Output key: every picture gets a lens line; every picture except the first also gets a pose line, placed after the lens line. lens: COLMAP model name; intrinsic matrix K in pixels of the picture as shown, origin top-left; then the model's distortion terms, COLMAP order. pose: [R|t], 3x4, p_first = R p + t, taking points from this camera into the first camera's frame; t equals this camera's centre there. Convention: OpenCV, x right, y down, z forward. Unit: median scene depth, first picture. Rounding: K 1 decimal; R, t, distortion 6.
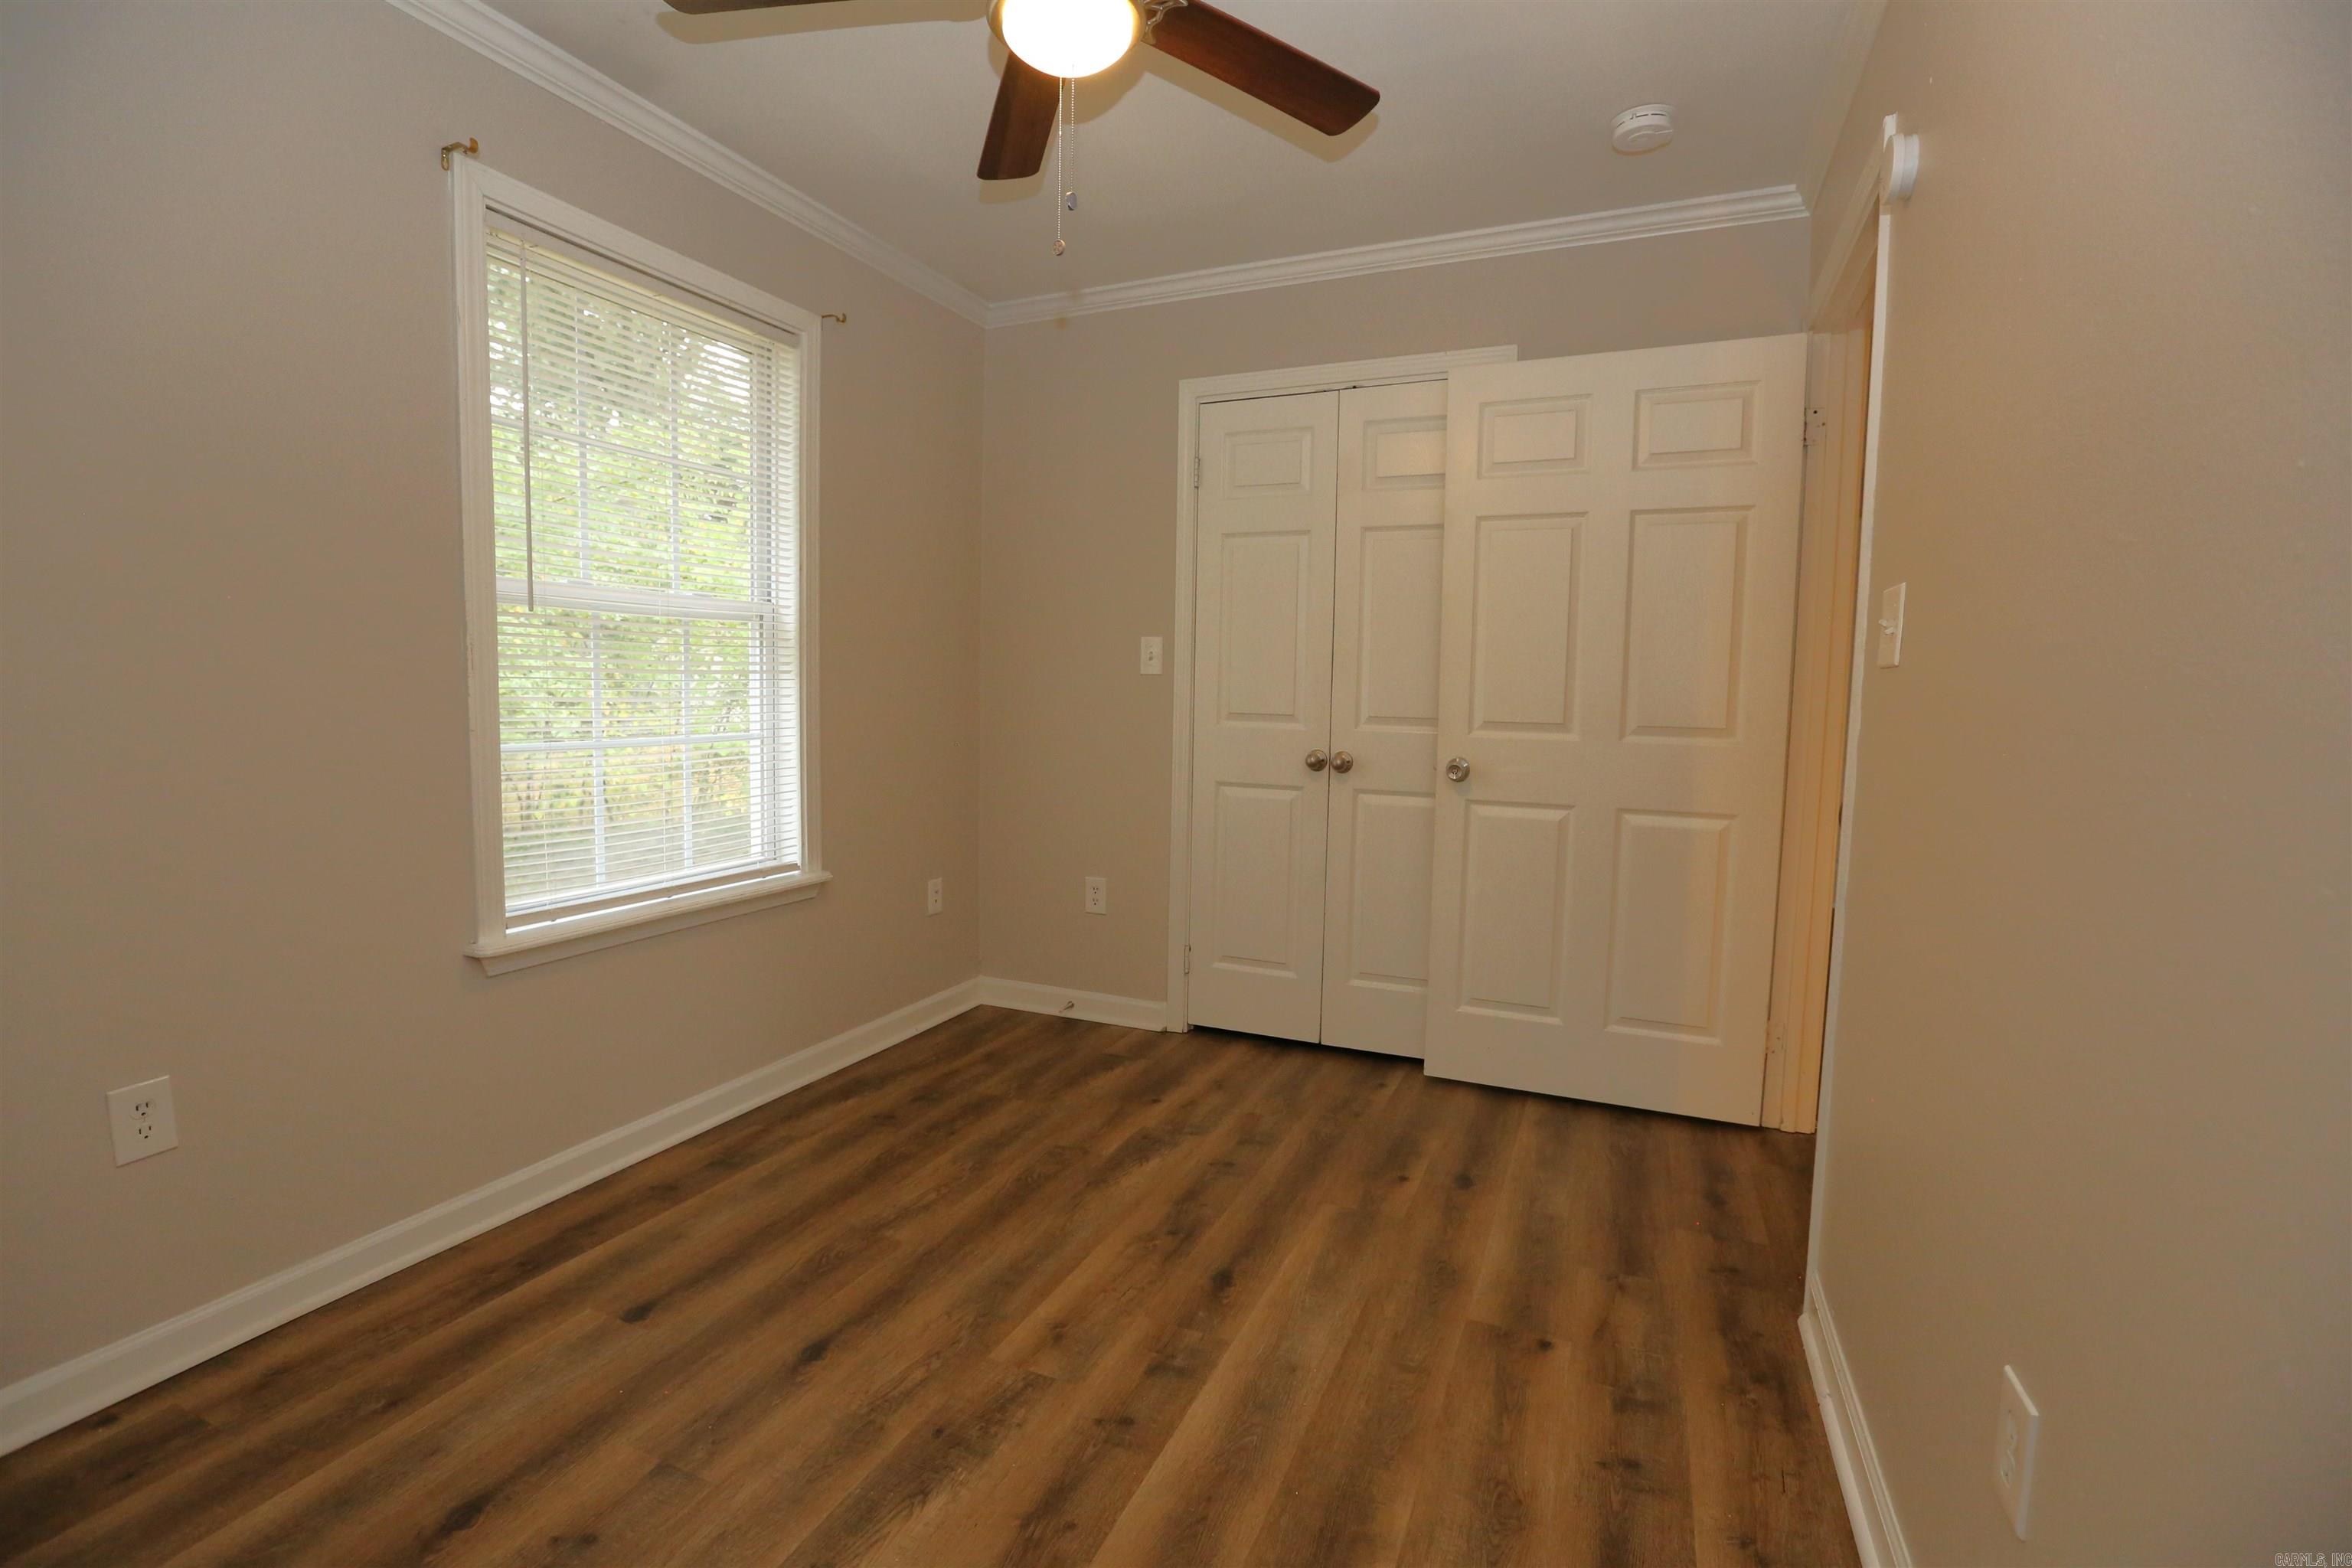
lens RADIAL K [[1068.6, 0, 1167.2], [0, 1068.6, 768.2], [0, 0, 1]] dist [-0.055460, 0.019726]
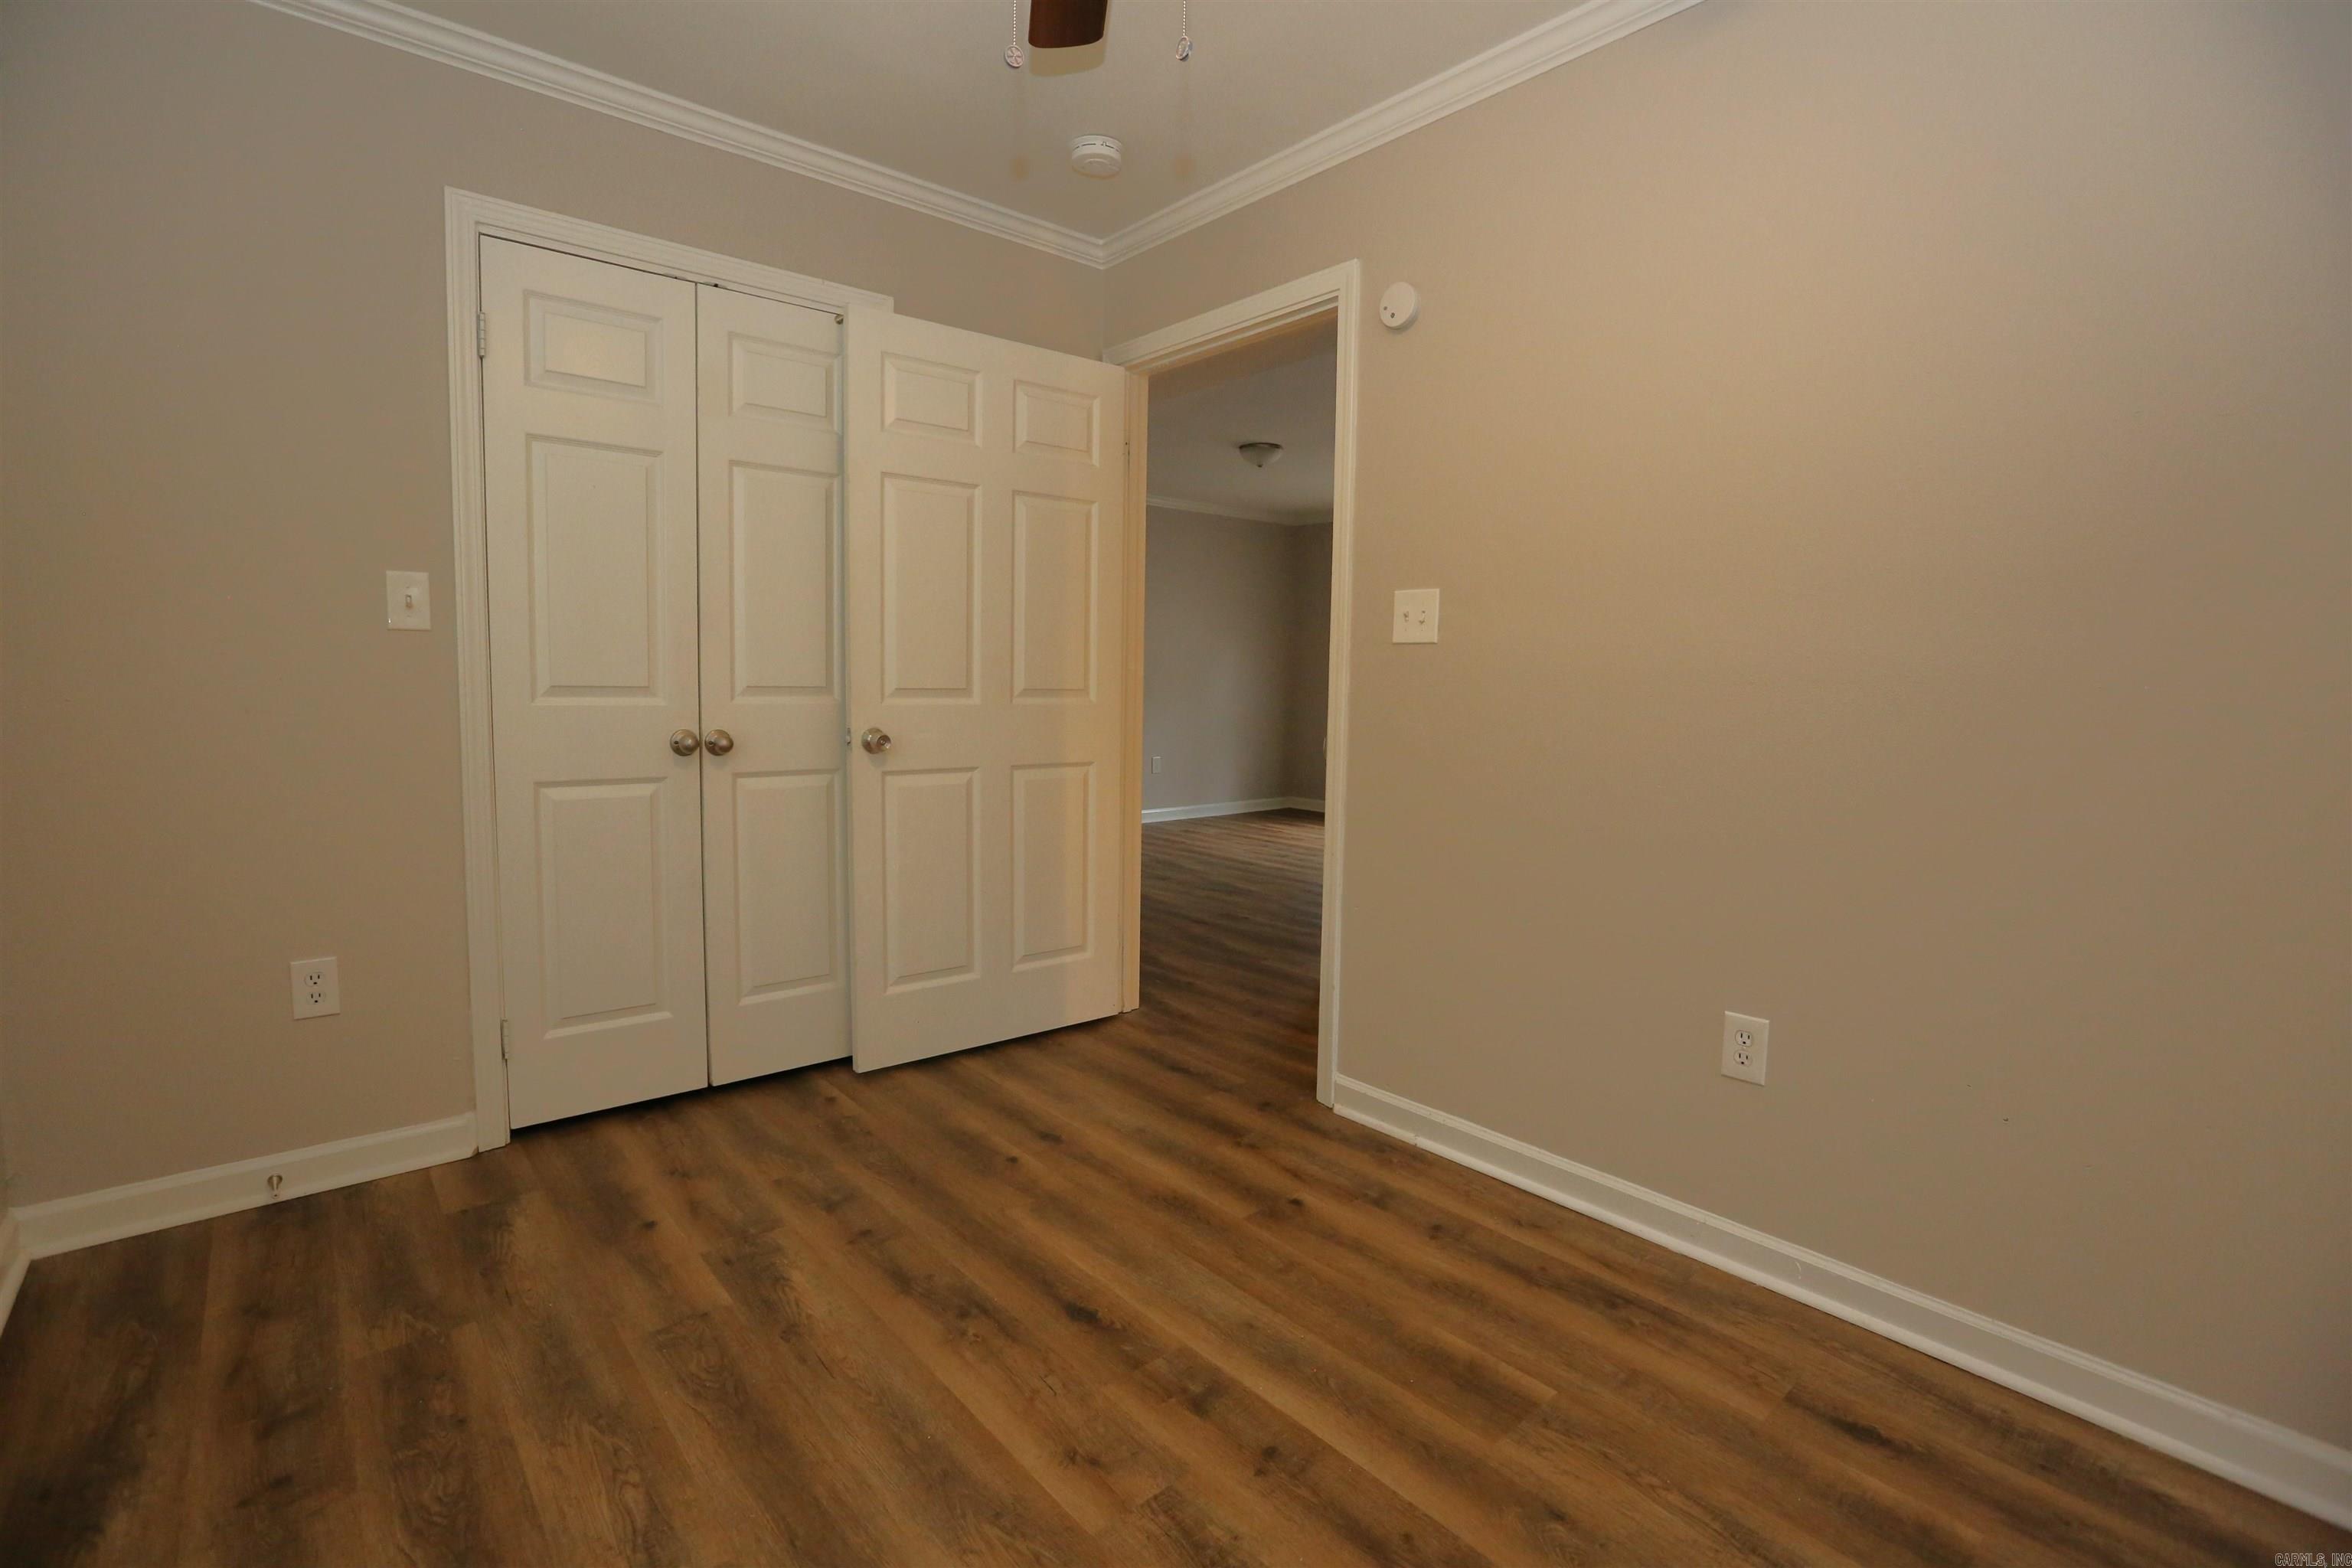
lens RADIAL K [[1068.6, 0, 1167.2], [0, 1068.6, 768.2], [0, 0, 1]] dist [-0.055460, 0.019726]
pose [[0.429175, -0.087352, 0.898988, -0.490273], [0.053912, 0.996015, 0.071043, -0.029219], [-0.901611, 0.017976, 0.432174, 0.383476]]
